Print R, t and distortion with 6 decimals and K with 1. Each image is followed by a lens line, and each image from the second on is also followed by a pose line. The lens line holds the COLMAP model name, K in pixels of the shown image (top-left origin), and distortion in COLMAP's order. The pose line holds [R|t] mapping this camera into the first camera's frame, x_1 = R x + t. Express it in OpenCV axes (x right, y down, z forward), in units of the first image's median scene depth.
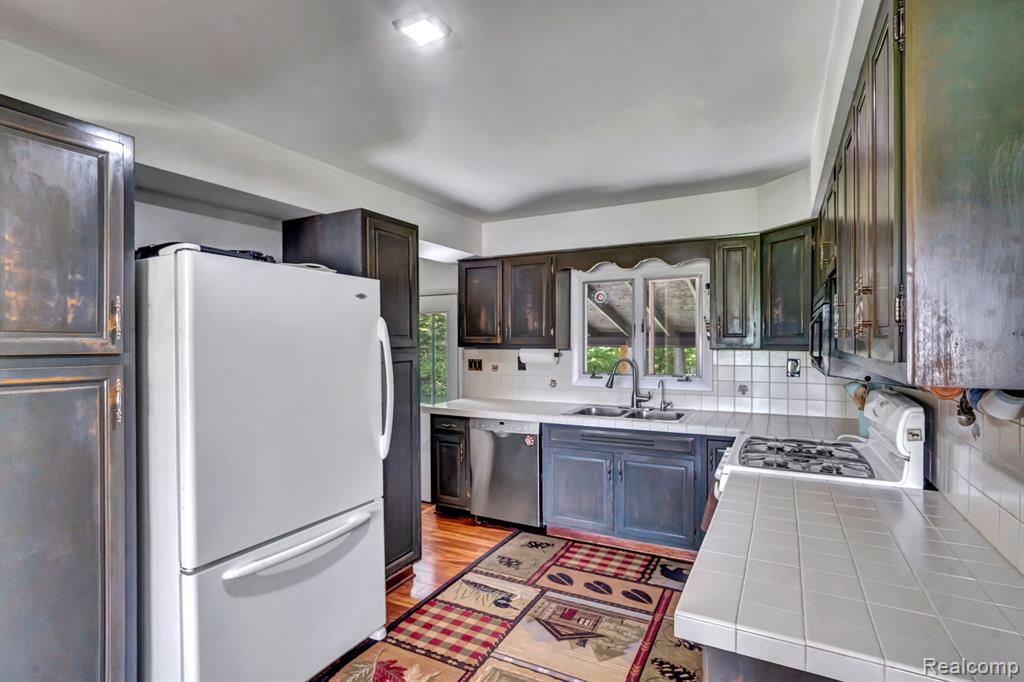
lens RADIAL K [[493.5, 0, 507.9], [0, 493.5, 345.2], [0, 0, 1]] dist [-0.014911, 0.004245]
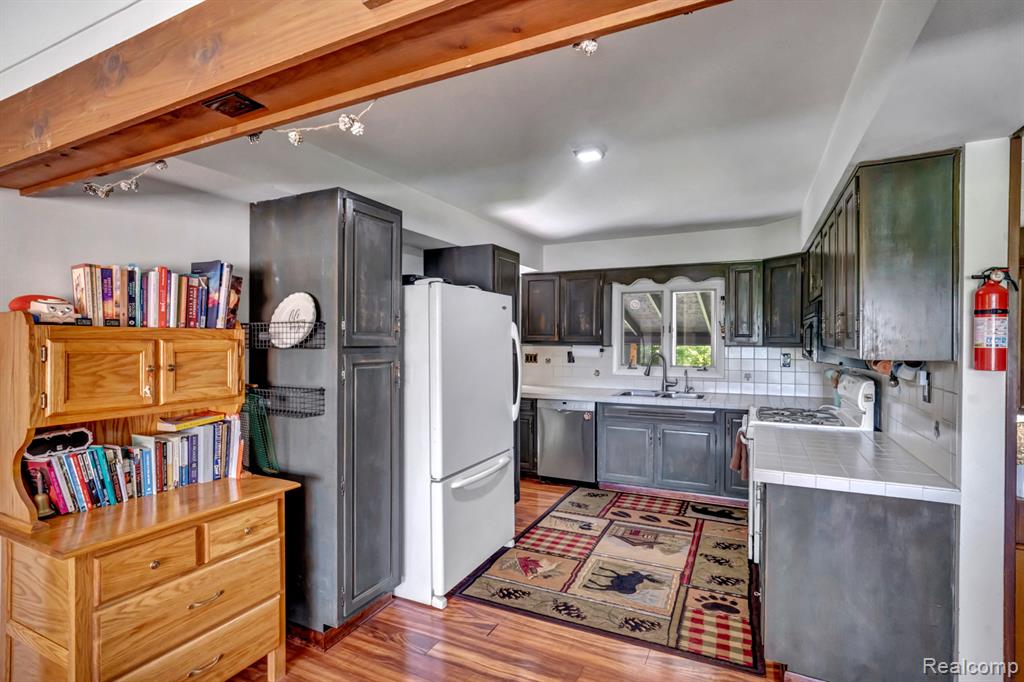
lens RADIAL K [[493.5, 0, 512.8], [0, 493.5, 344.1], [0, 0, 1]] dist [-0.014911, 0.004245]
pose [[0.998791, 0.004007, 0.048989, -0.273577], [-0.004081, 0.999991, 0.001408, 0.004207], [-0.048983, -0.001607, 0.998798, -0.360691]]
